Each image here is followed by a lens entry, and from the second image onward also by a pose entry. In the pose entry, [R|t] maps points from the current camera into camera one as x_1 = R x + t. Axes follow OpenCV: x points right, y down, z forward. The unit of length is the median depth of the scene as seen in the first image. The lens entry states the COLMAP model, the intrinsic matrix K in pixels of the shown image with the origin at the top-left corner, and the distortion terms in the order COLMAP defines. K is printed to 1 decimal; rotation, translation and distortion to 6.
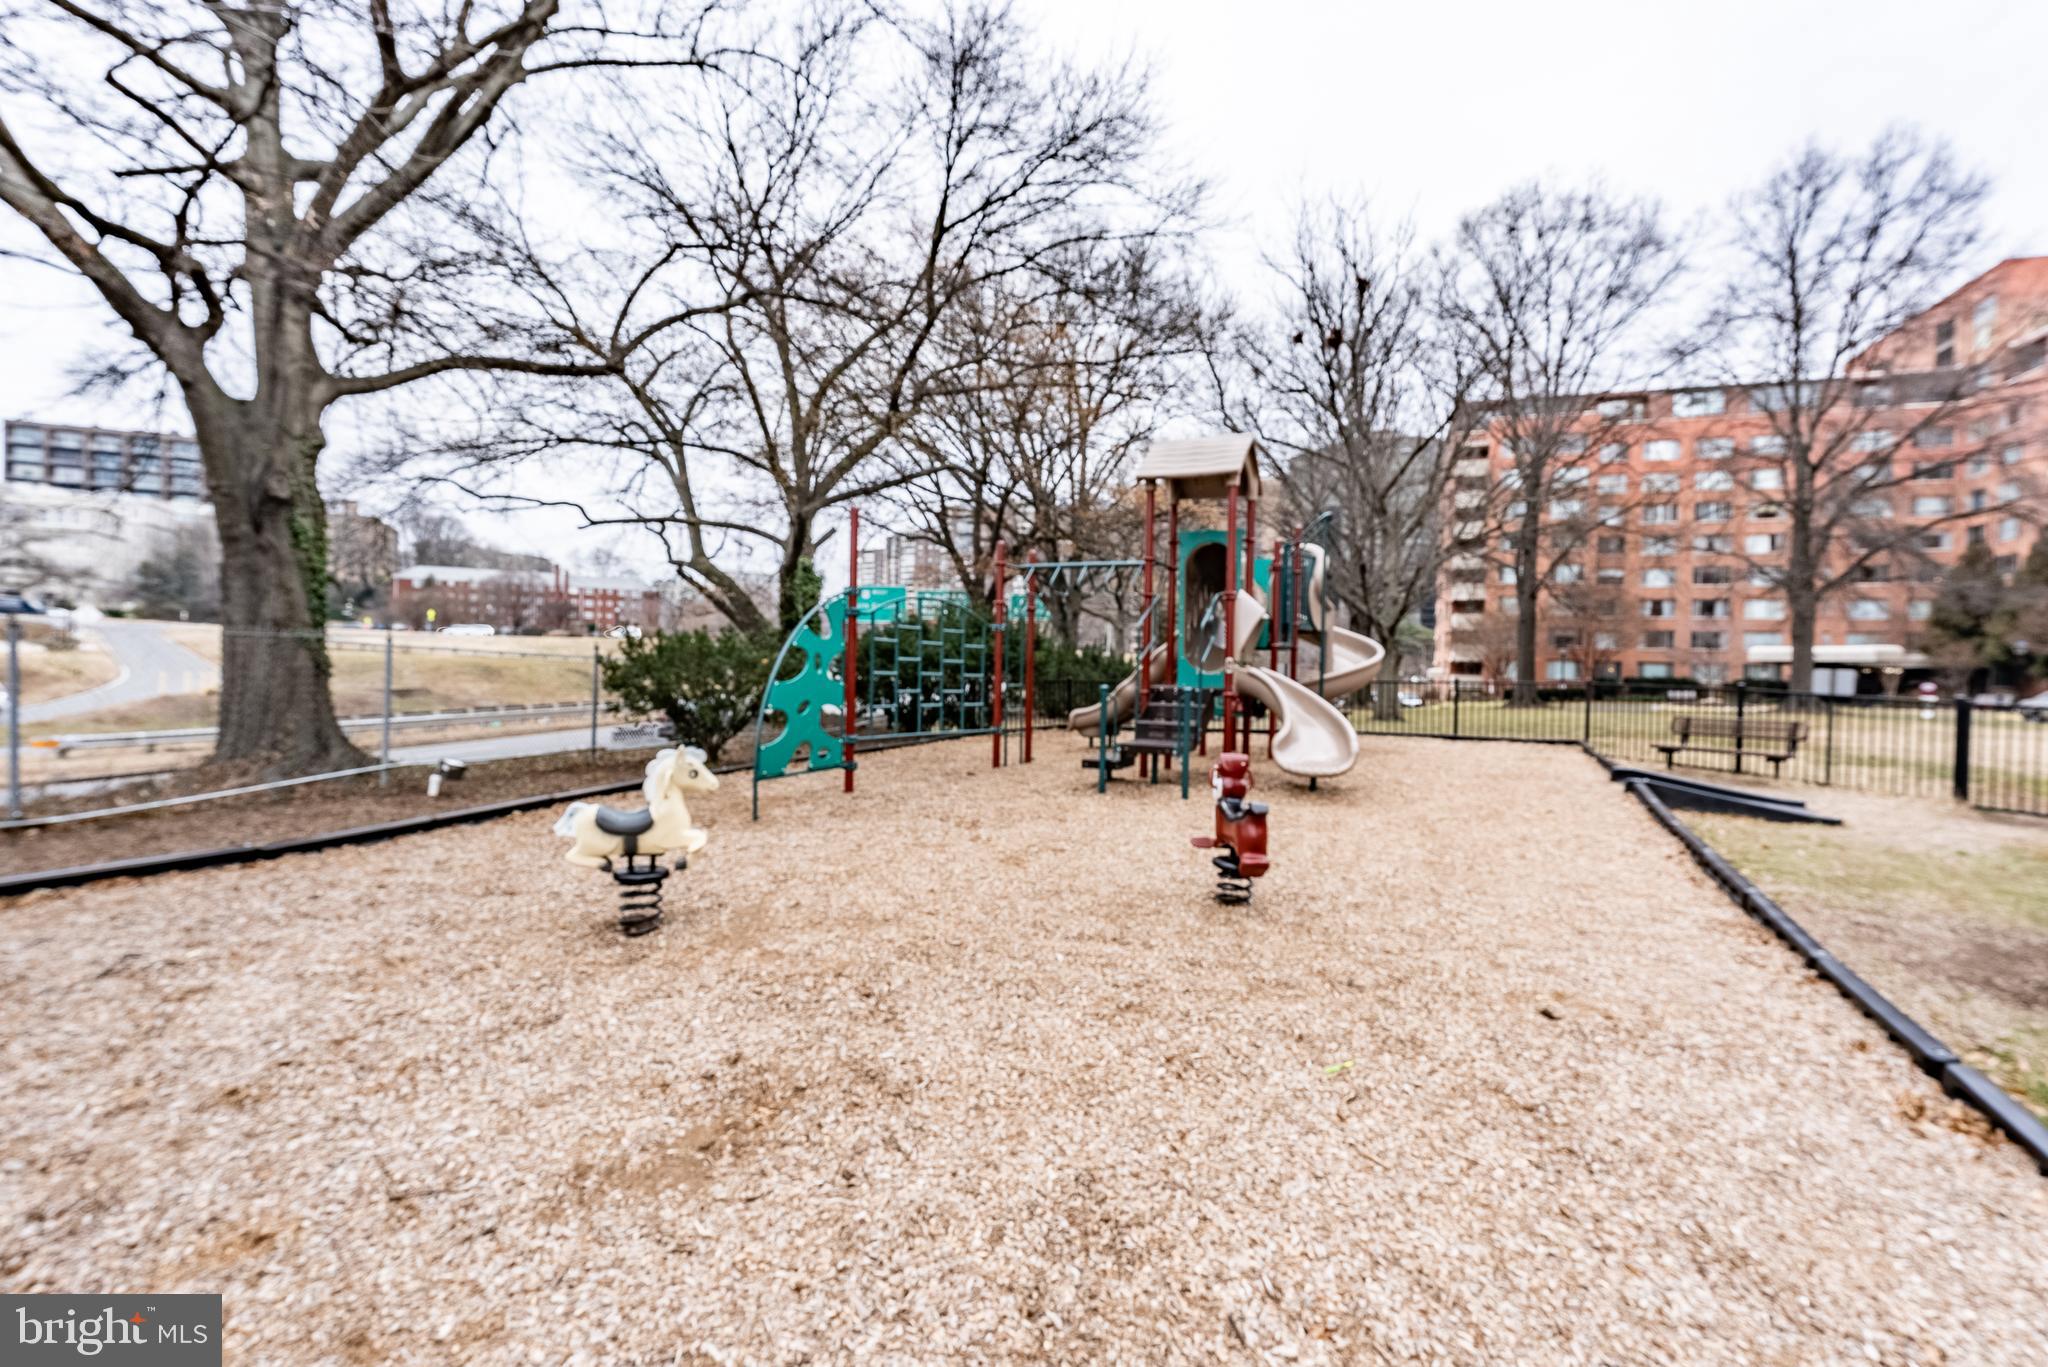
lens RADIAL K [[911.8, 0, 1019.4], [0, 911.8, 676.1], [0, 0, 1]] dist [0.001807, 0.000115]
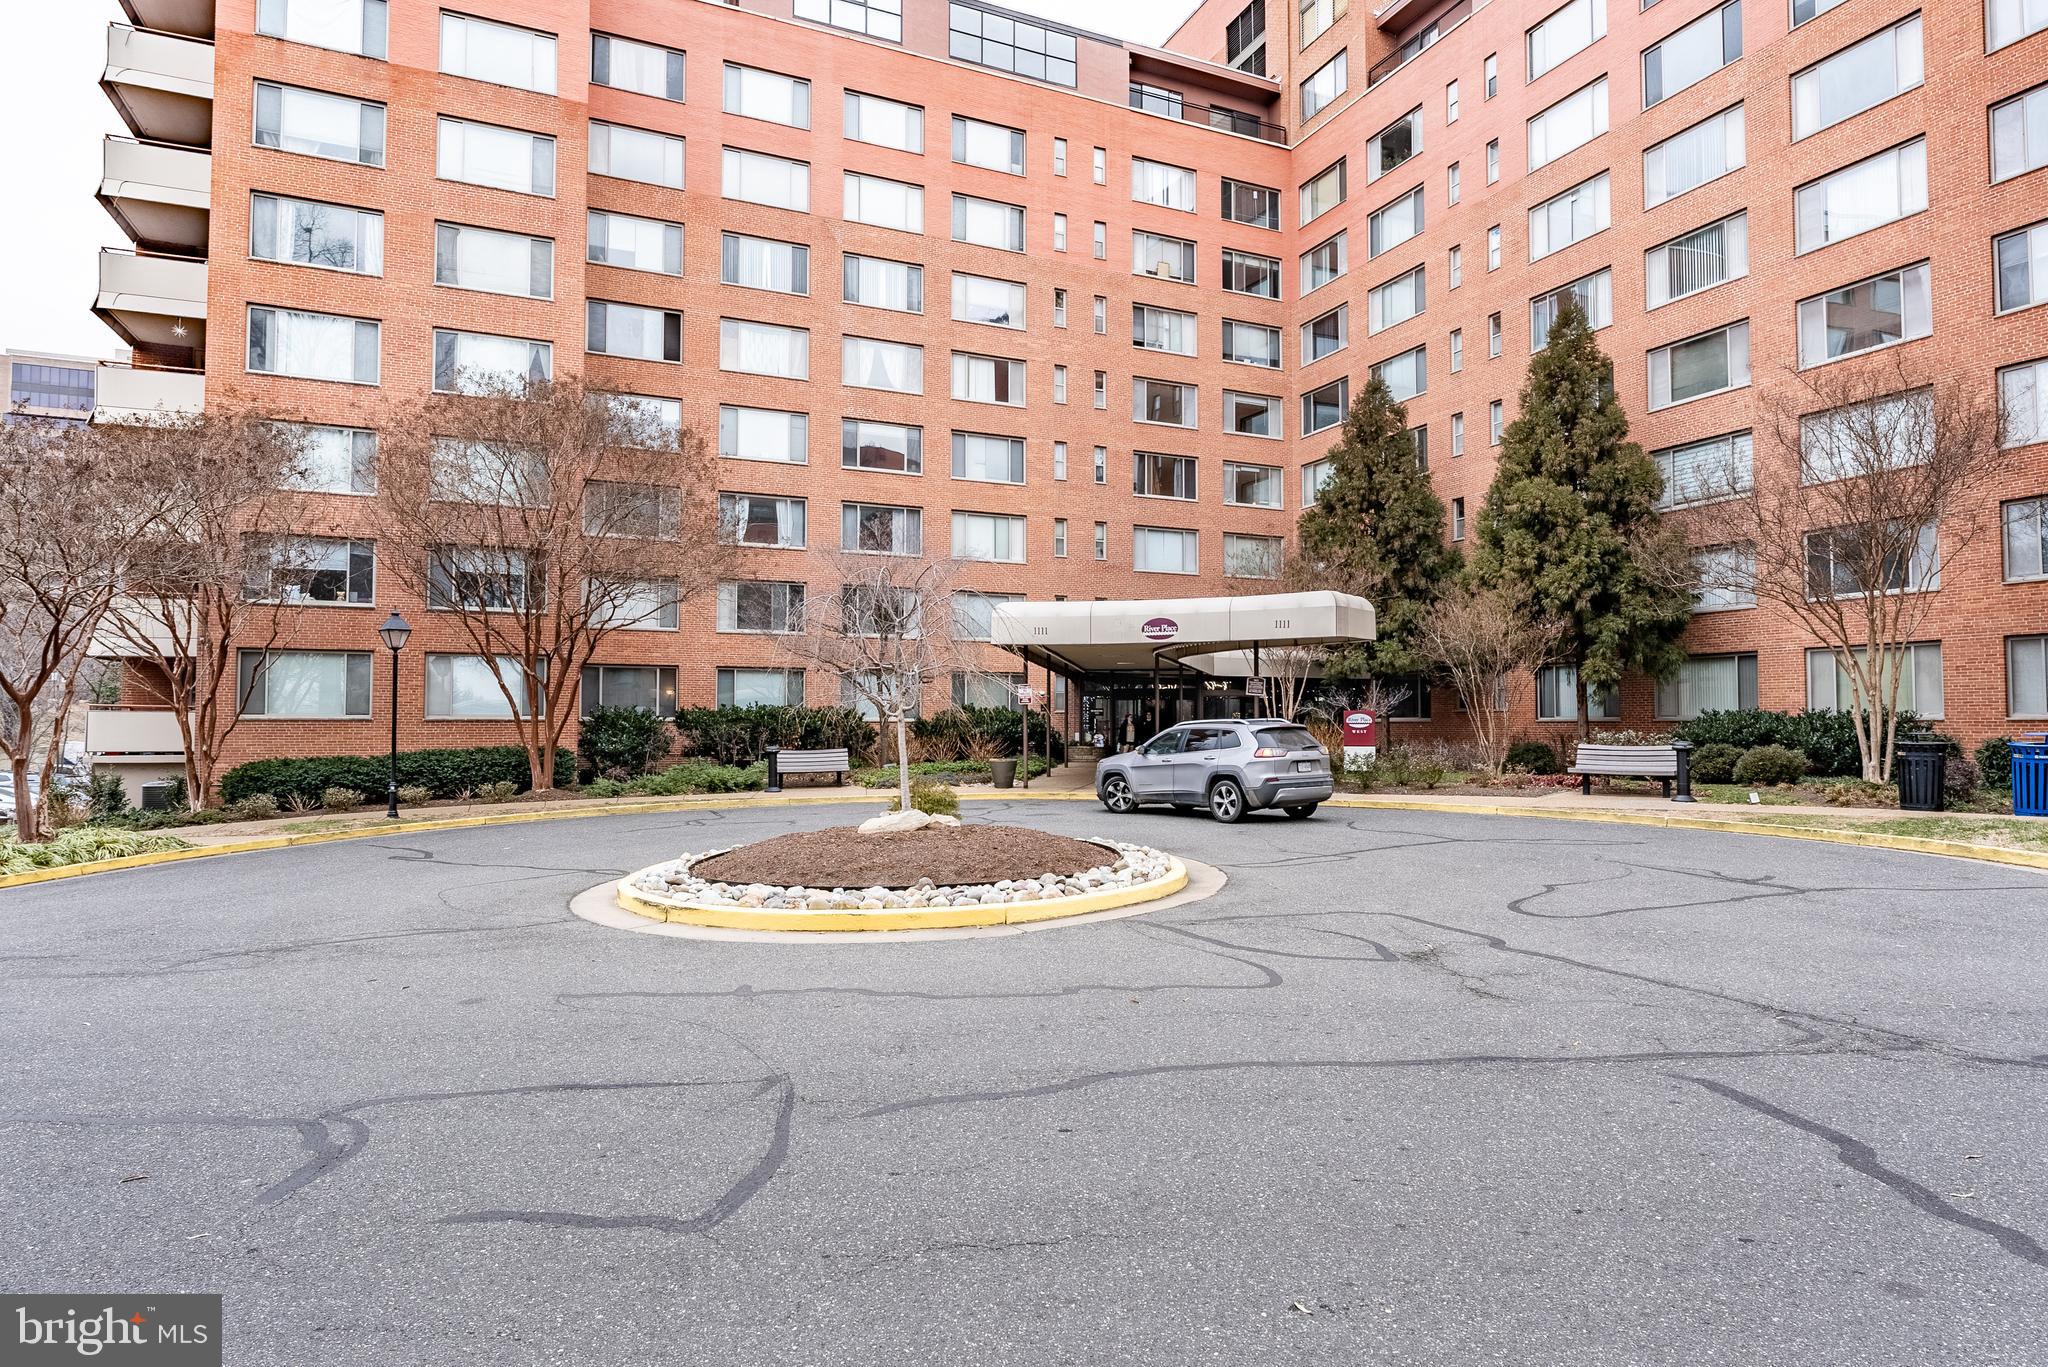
lens RADIAL K [[1123.2, 0, 1023.4], [0, 1123.2, 682.3], [0, 0, 1]] dist [0.000332, 0.000007]
pose [[0.704808, 0.007815, 0.709355, 0.467457], [0.008581, 0.999772, -0.019541, 0.000631], [-0.709346, 0.019859, 0.704580, 0.629581]]
